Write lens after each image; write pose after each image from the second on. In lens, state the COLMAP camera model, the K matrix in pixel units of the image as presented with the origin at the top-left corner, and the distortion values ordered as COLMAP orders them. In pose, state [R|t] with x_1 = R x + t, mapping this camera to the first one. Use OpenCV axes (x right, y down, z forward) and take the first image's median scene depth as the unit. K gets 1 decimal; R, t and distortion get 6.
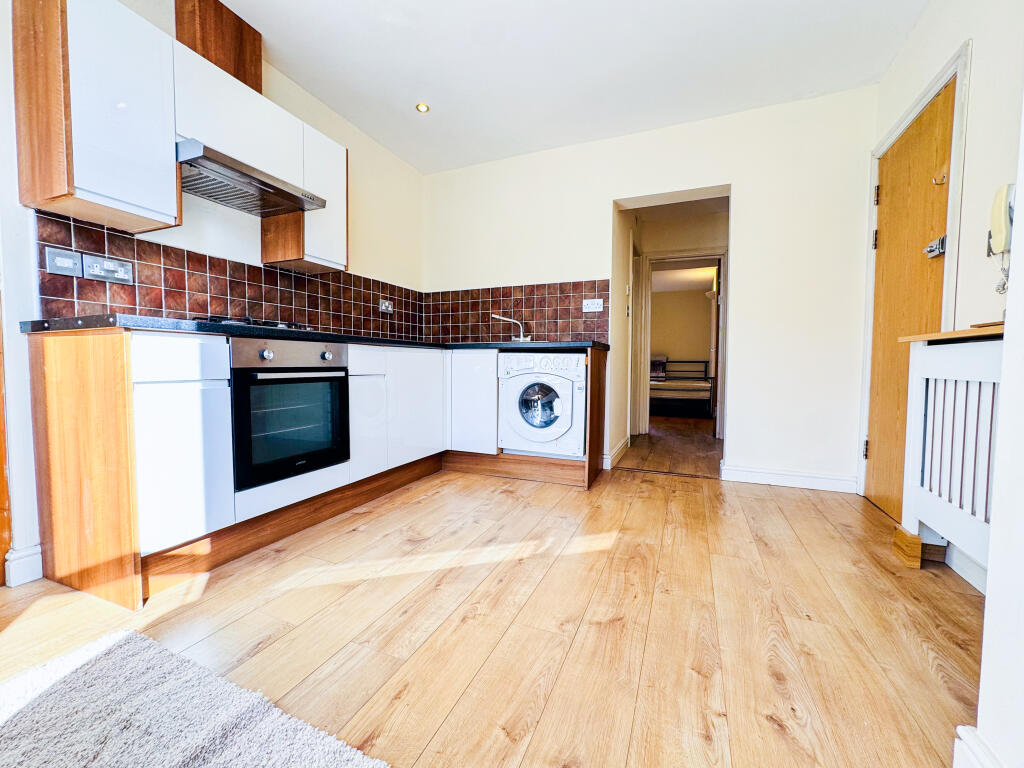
lens RADIAL K [[436.9, 0, 514.5], [0, 436.9, 383.3], [0, 0, 1]] dist [-0.016006, 0.002206]
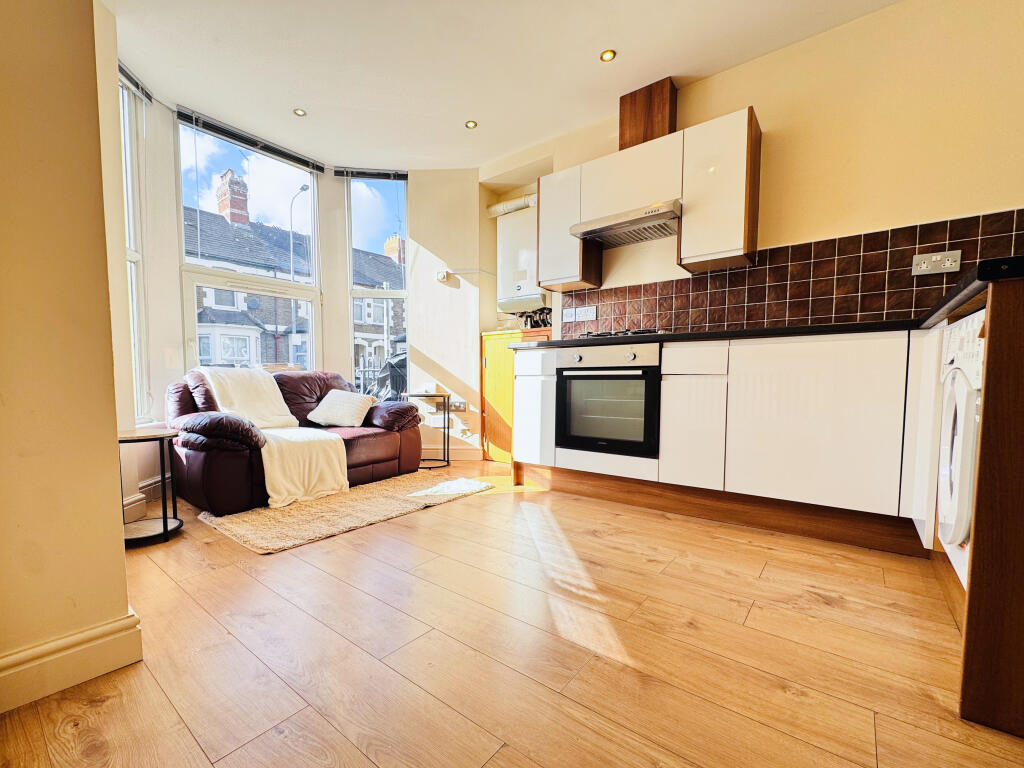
lens RADIAL K [[436.9, 0, 448.4], [0, 436.9, 417.8], [0, 0, 1]] dist [-0.016006, 0.002206]
pose [[-0.349295, 0.084251, -0.933217, 0.719649], [-0.042088, 0.993534, 0.105450, -0.004115], [0.936067, 0.076110, -0.343490, 0.869705]]
